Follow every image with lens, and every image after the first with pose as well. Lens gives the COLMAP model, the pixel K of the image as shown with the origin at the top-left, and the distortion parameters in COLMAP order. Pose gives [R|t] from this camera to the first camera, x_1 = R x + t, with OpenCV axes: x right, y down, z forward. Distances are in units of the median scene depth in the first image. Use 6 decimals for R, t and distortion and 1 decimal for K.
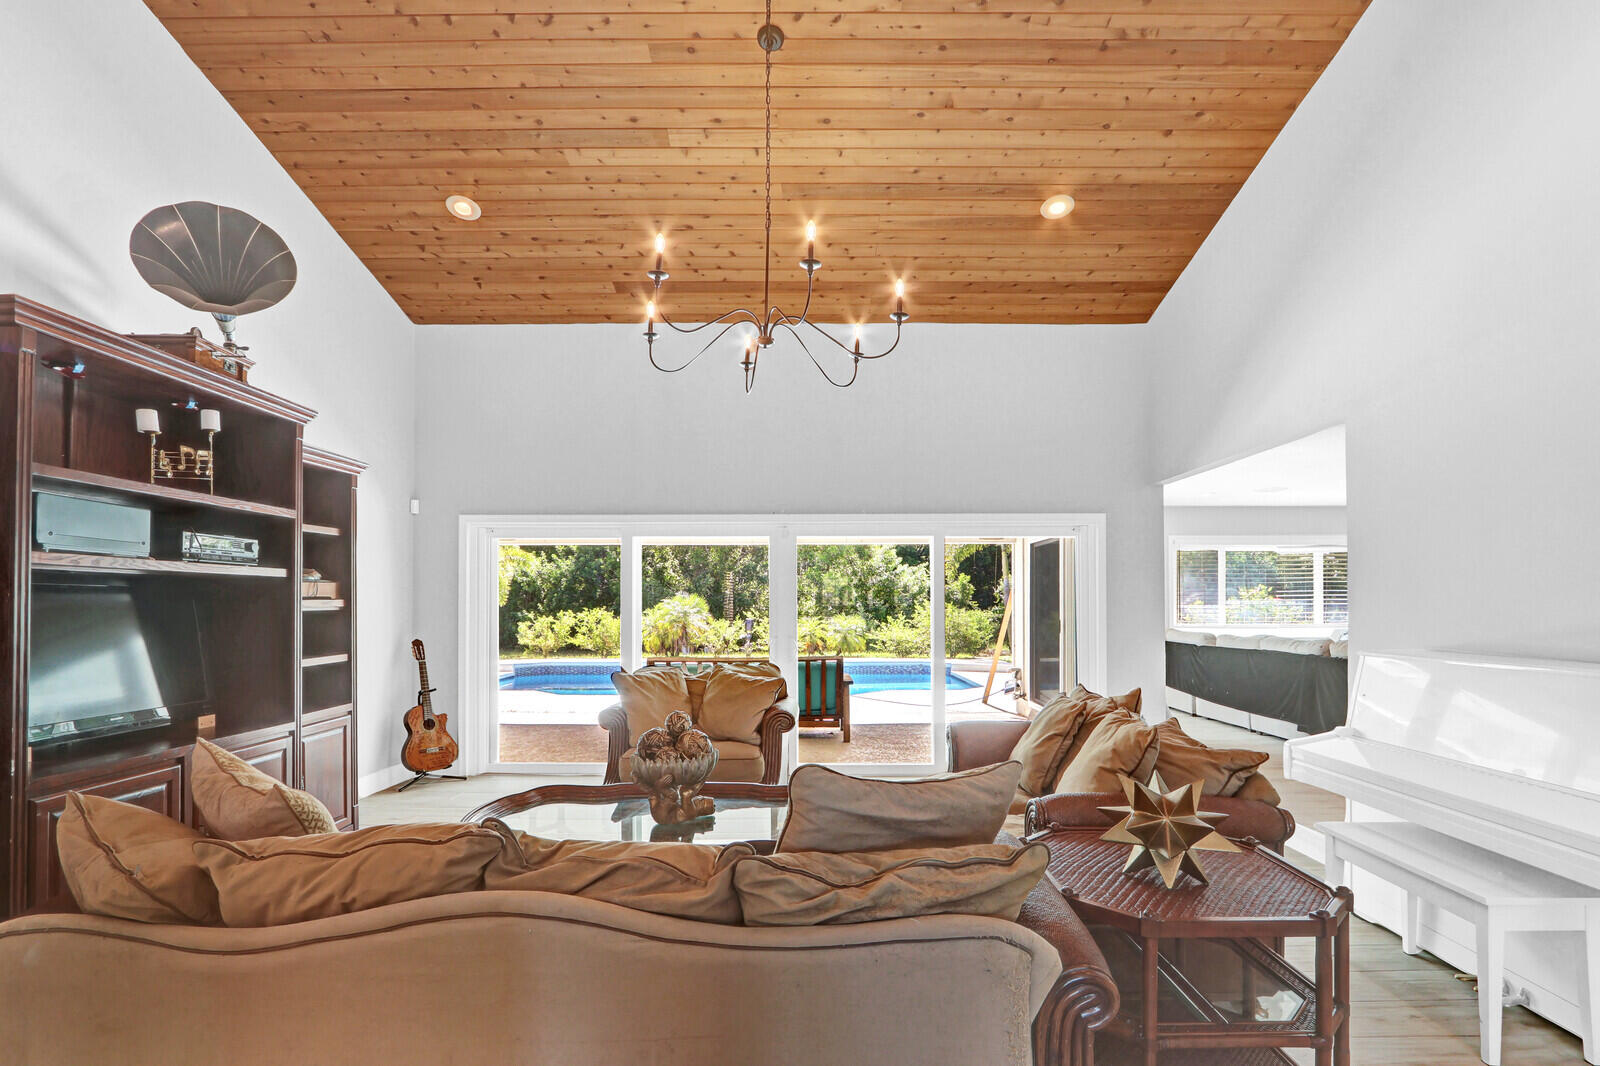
lens RADIAL K [[754.9, 0, 800.0], [0, 754.9, 533.0], [0, 0, 1]] dist [-0.002005, 0.000054]
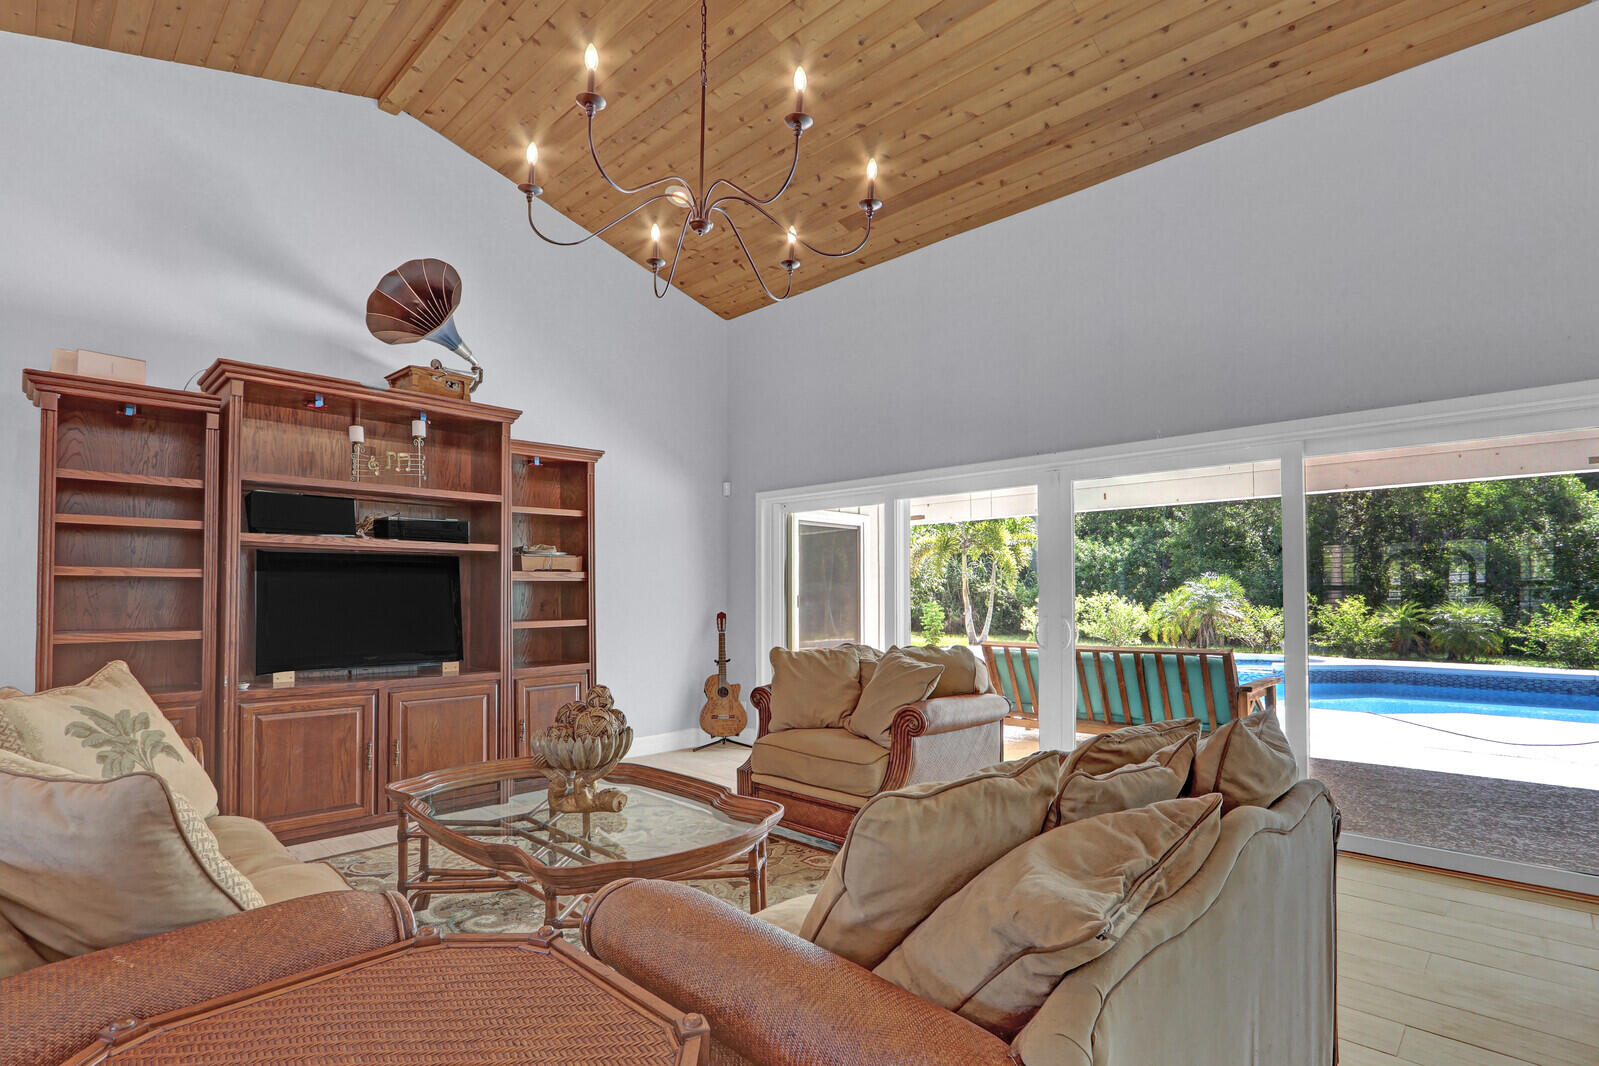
lens RADIAL K [[770.2, 0, 802.1], [0, 770.2, 519.2], [0, 0, 1]] dist [-0.002649, -0.000545]
pose [[0.731841, -0.067424, -0.678131, 0.338147], [0.065864, 0.997433, -0.028090, 0.050633], [0.678285, -0.024107, 0.734404, 0.294466]]
